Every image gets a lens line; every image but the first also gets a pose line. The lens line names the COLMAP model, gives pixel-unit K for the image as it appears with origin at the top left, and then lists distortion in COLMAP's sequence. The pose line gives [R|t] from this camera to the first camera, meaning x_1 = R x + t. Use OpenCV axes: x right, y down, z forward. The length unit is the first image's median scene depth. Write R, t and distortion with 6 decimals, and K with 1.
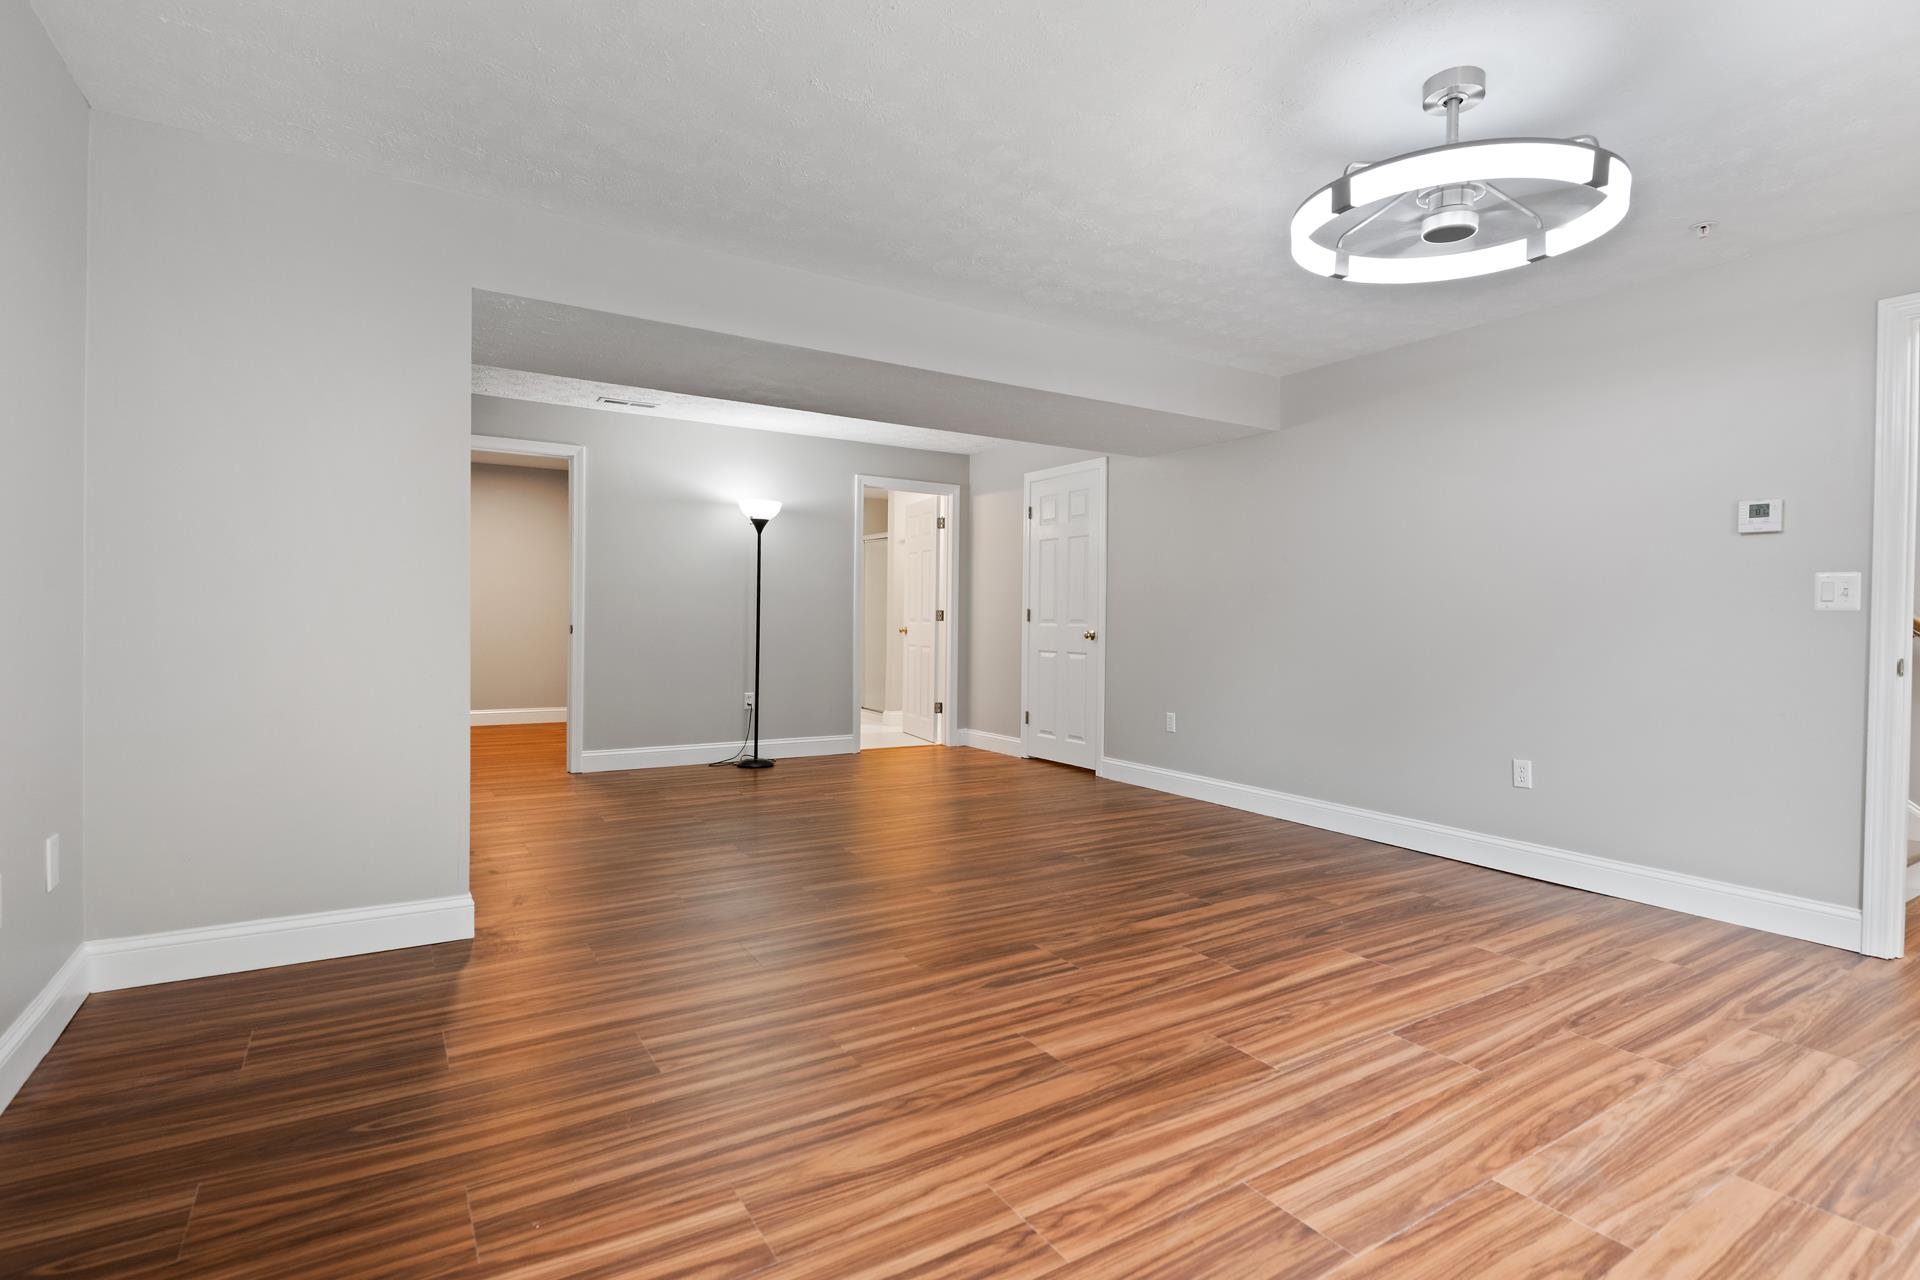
lens RADIAL K [[917.5, 0, 974.7], [0, 917.5, 633.1], [0, 0, 1]] dist [-0.002437, -0.001064]
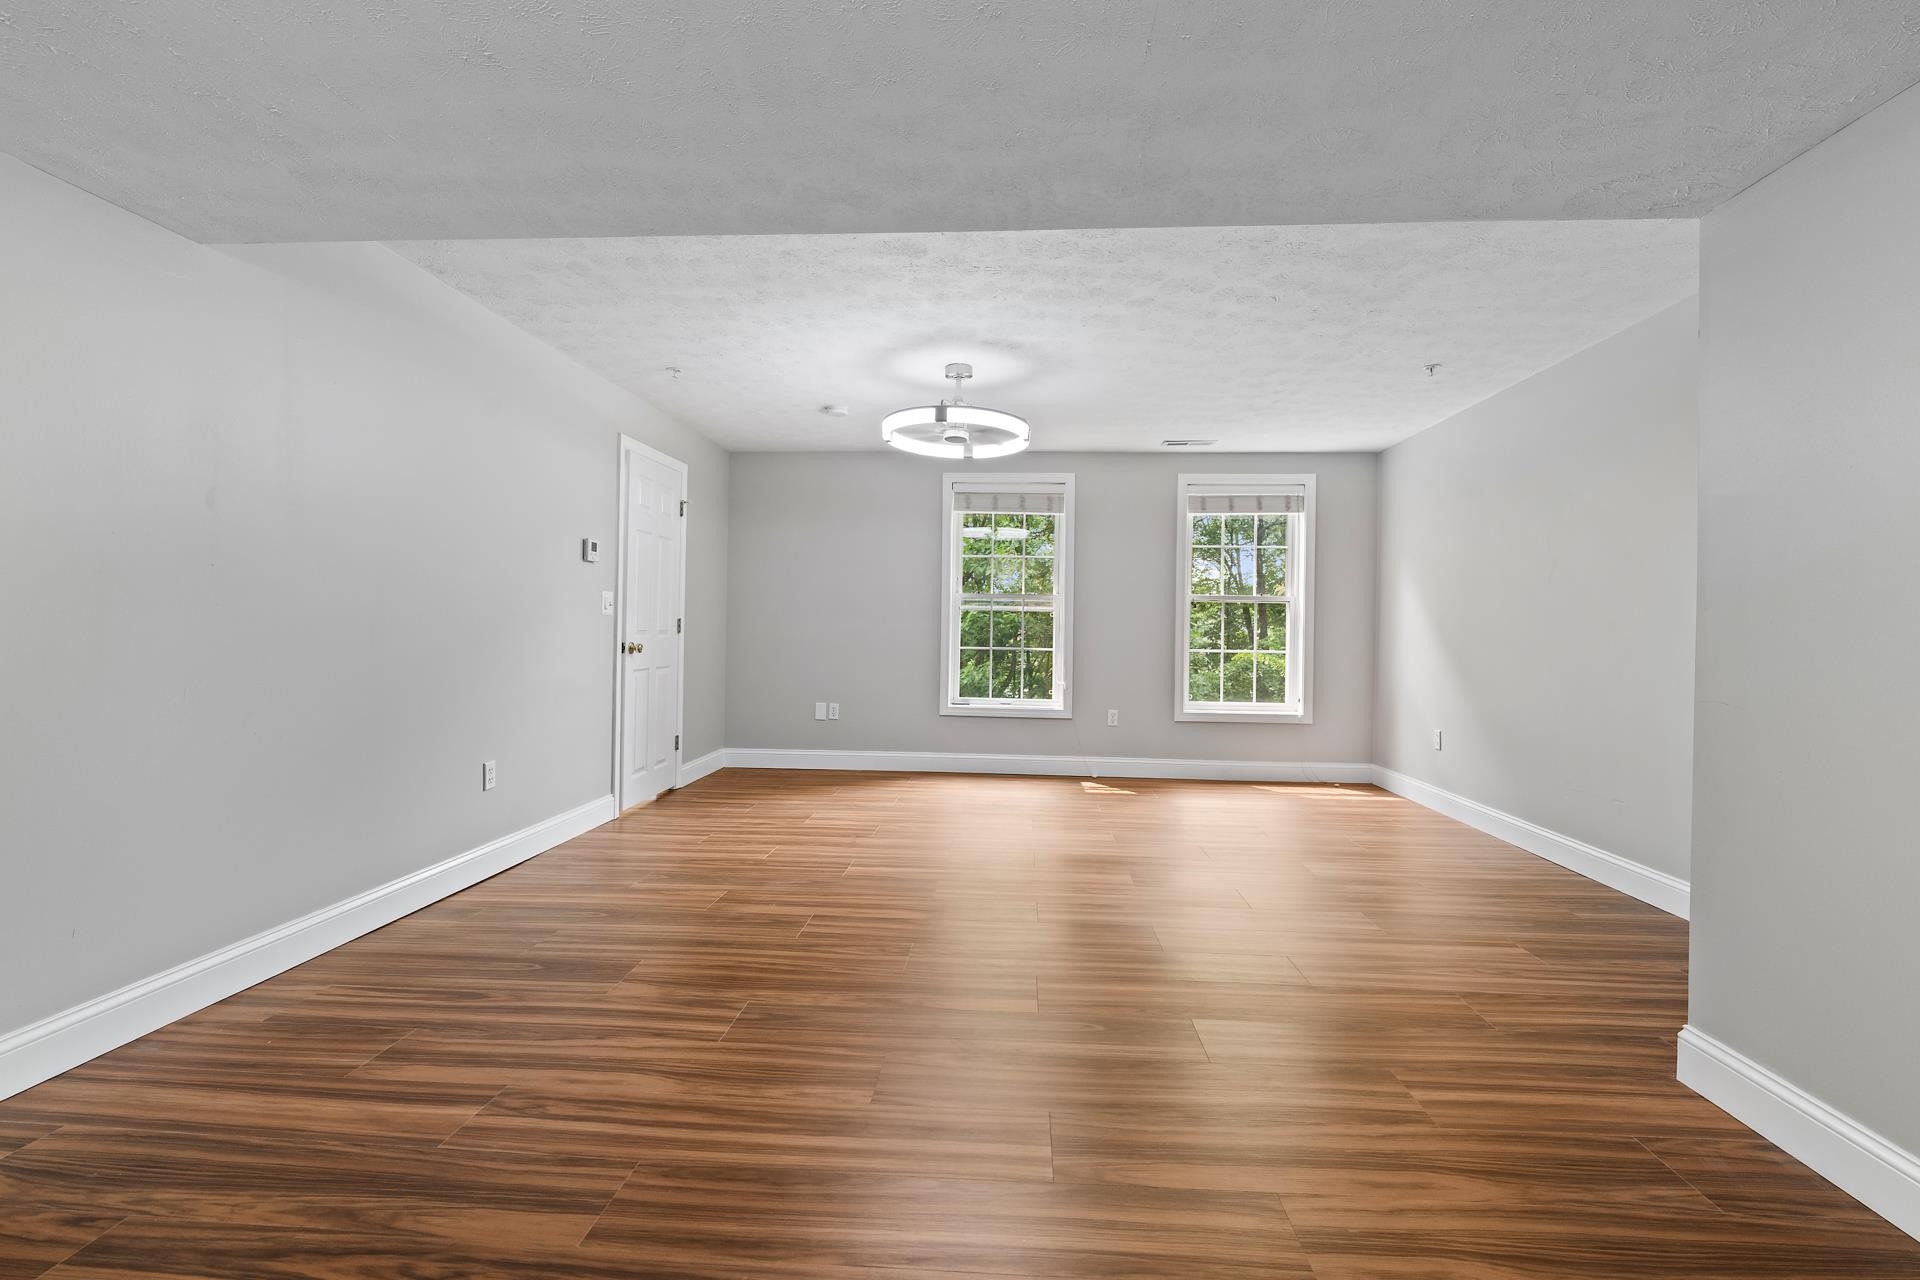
lens RADIAL K [[836.8, 0, 957.9], [0, 836.8, 648.1], [0, 0, 1]] dist [-0.011235, -0.001138]
pose [[-0.795243, -0.032017, 0.605445, -0.548398], [-0.015331, 0.999347, 0.032711, -0.037321], [-0.606097, 0.016731, -0.795215, 2.175819]]
